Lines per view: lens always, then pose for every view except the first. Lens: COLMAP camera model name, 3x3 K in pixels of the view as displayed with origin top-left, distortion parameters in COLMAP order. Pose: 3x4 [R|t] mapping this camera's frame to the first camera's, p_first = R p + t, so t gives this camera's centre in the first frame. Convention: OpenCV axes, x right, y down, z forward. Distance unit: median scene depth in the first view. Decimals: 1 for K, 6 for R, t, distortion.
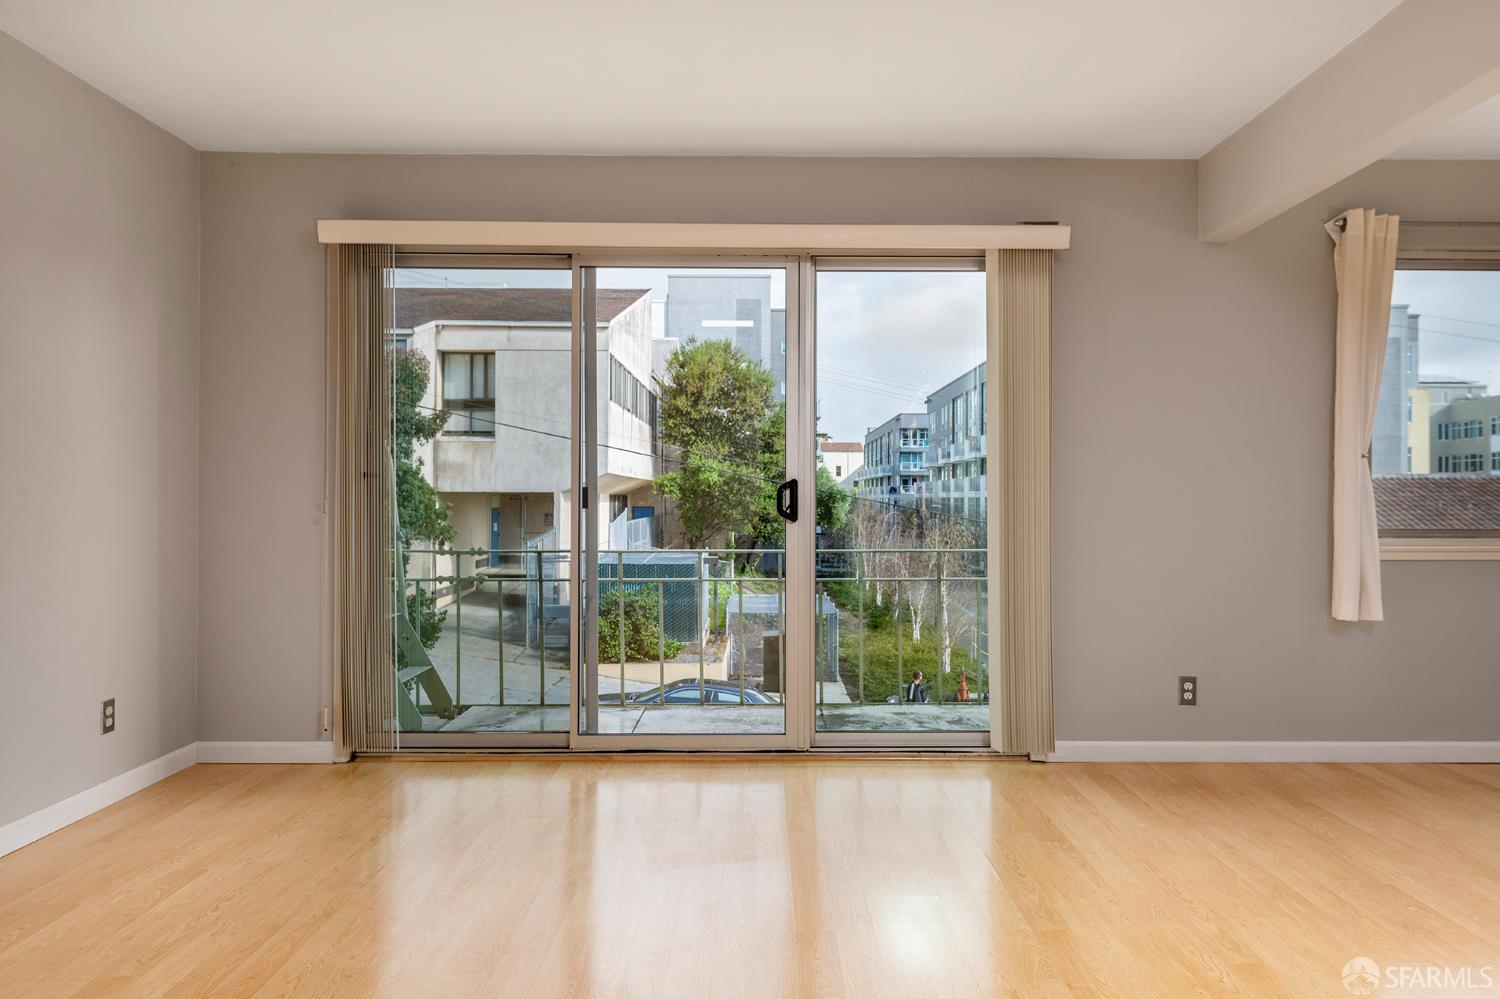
lens RADIAL K [[985.3, 0, 792.7], [0, 985.3, 507.5], [0, 0, 1]] dist [0.019948, -0.010630]
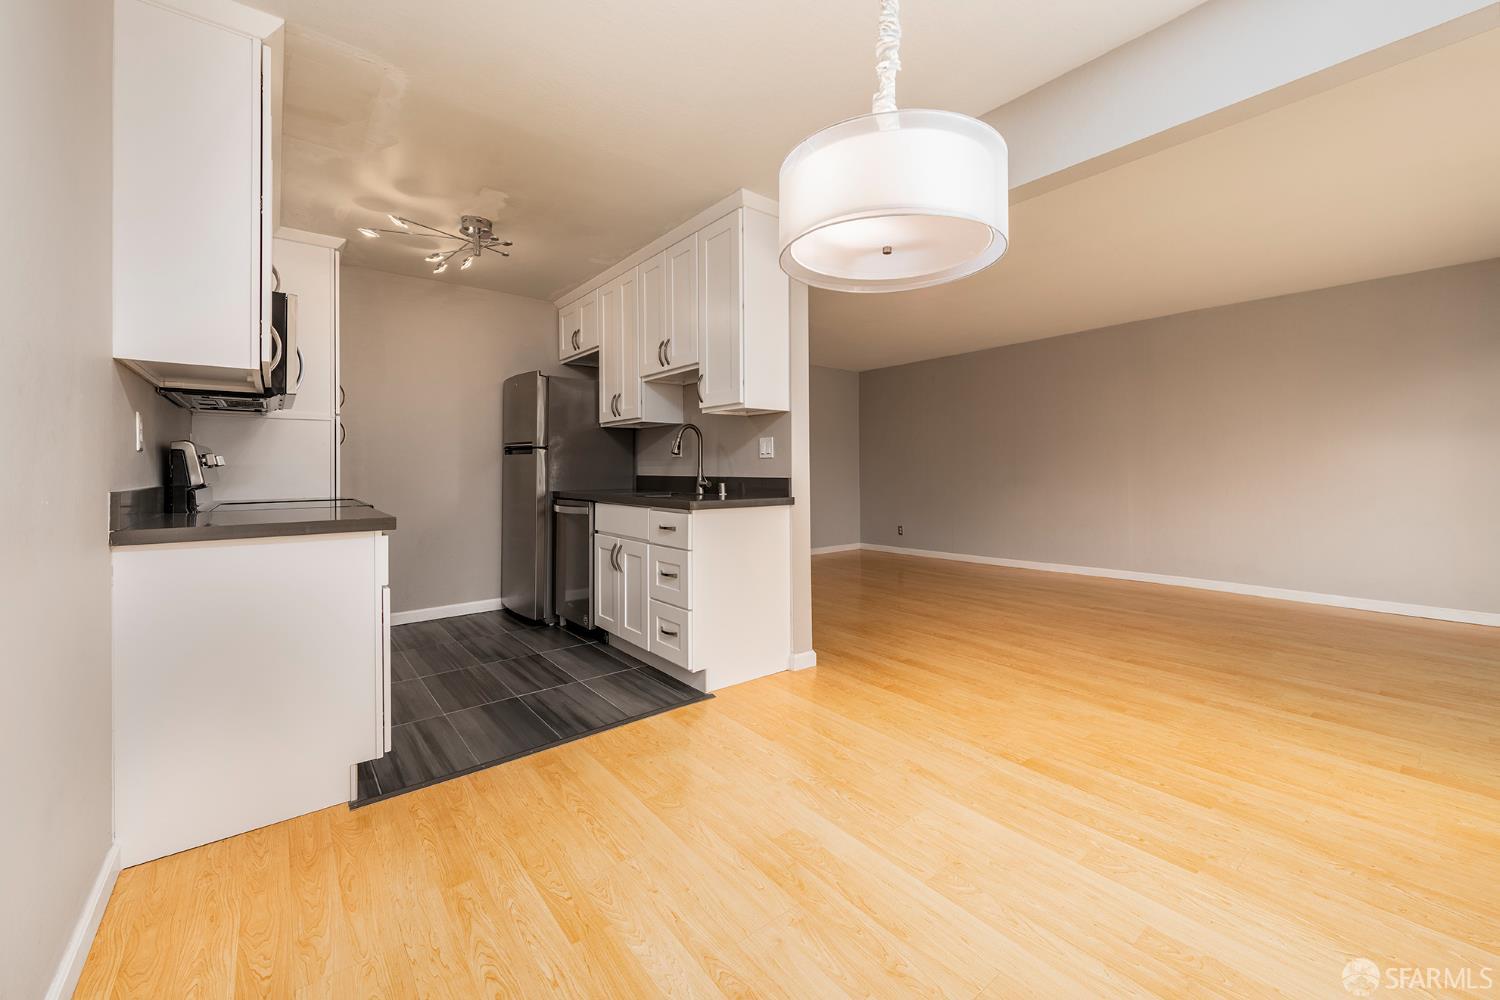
lens RADIAL K [[596.5, 0, 754.7], [0, 596.5, 470.3], [0, 0, 1]] dist [0.000240, -0.000062]
pose [[-0.795406, 0.004952, -0.606057, 1.241921], [-0.002005, 0.999940, 0.010801, -0.012012], [0.606074, 0.009806, -0.795348, 1.063515]]
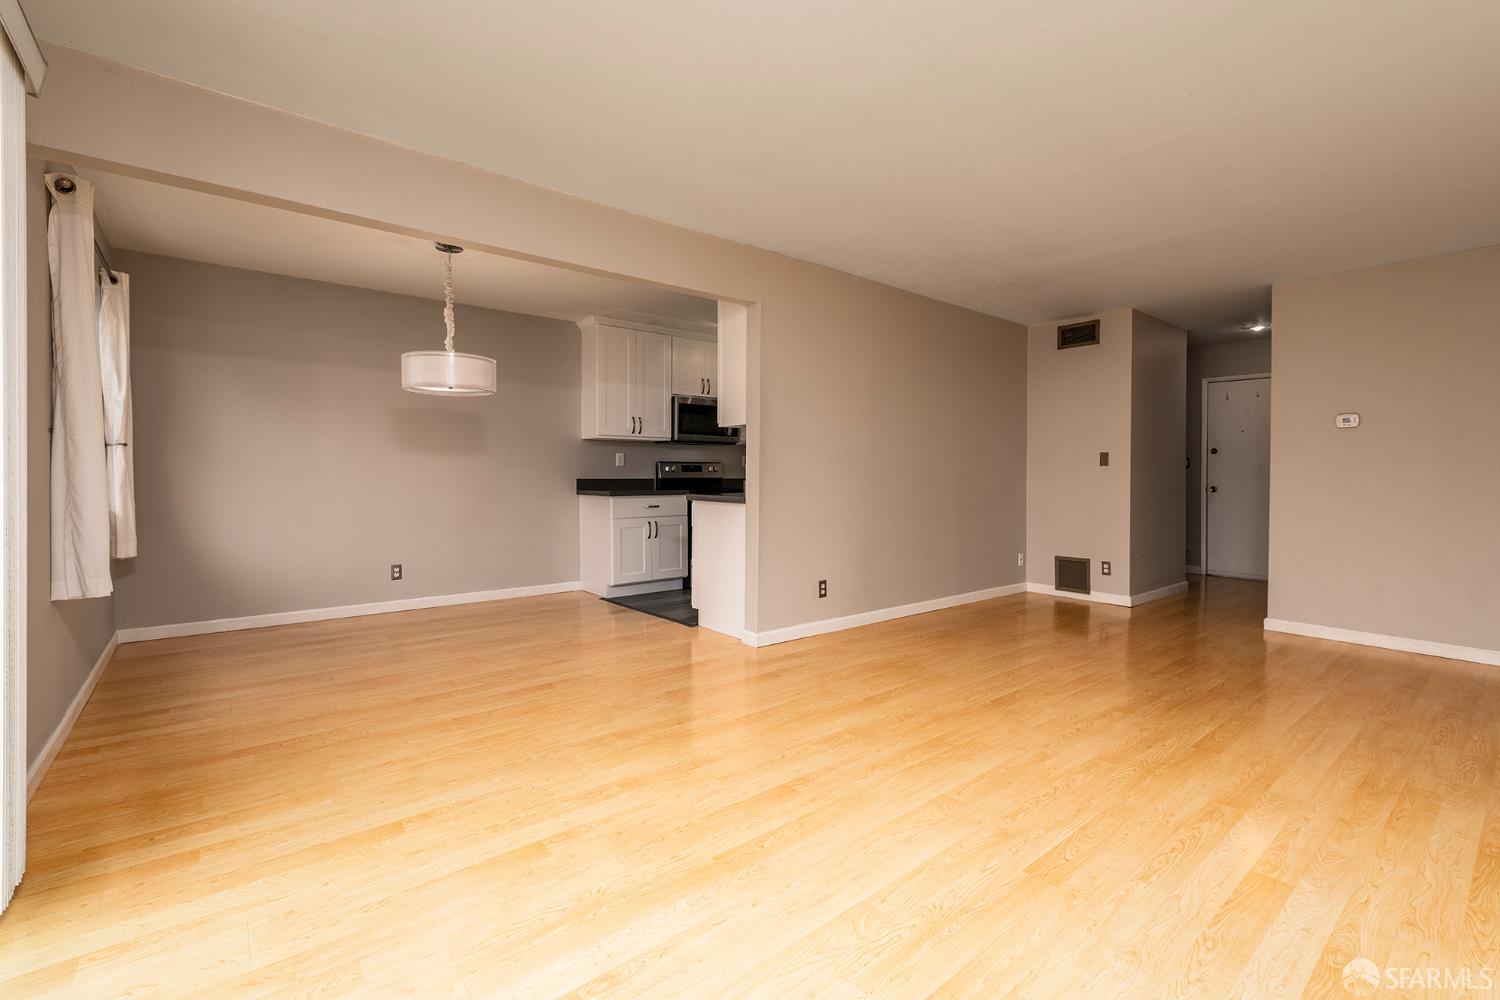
lens RADIAL K [[658.1, 0, 759.2], [0, 658.1, 480.0], [0, 0, 1]] dist [0.003909, -0.001392]
pose [[-0.614814, -0.009658, 0.788613, -0.446648], [0.004890, 0.999859, 0.016058, -0.011052], [-0.788657, 0.013729, -0.614681, 1.088601]]
